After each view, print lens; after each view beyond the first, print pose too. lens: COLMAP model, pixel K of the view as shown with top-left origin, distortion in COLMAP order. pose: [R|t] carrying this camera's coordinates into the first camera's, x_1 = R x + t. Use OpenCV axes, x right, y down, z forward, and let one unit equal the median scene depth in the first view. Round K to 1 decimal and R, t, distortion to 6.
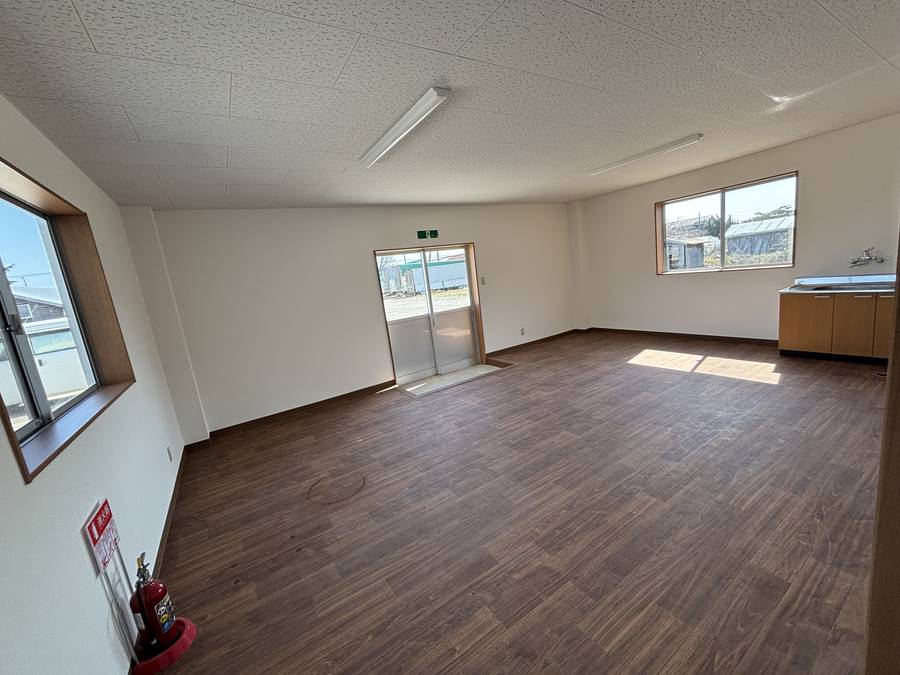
lens RADIAL K [[365.4, 0, 446.4], [0, 365.4, 340.8], [0, 0, 1]] dist [-0.004672, -0.000486]
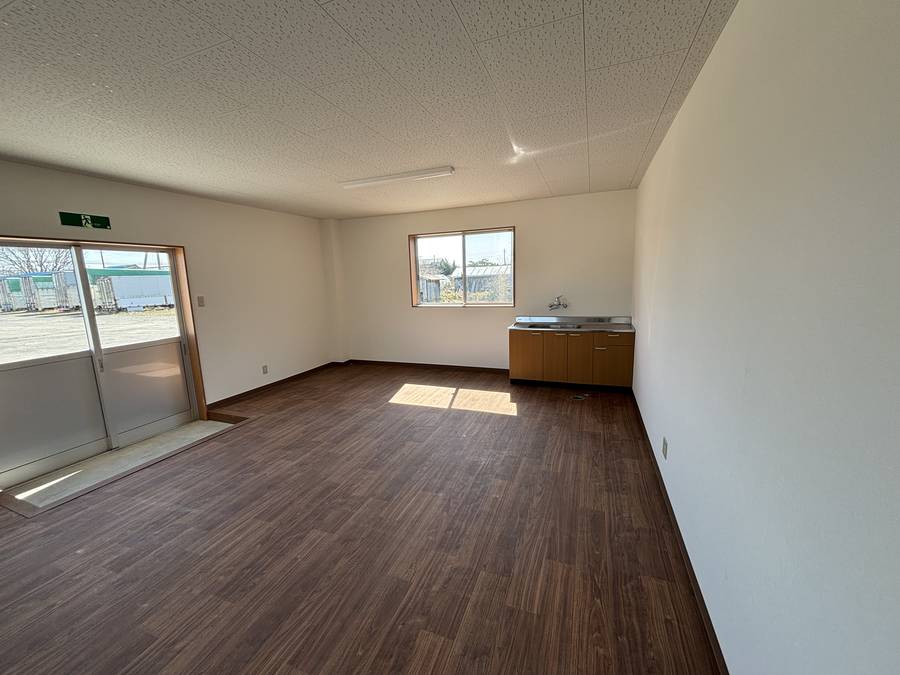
lens RADIAL K [[365.4, 0, 446.4], [0, 365.4, 340.8], [0, 0, 1]] dist [-0.004672, -0.000486]
pose [[0.807160, -0.000731, 0.590333, 0.078428], [0.037311, 0.998063, -0.049779, -0.042236], [-0.589153, 0.062205, 0.805624, 0.181547]]
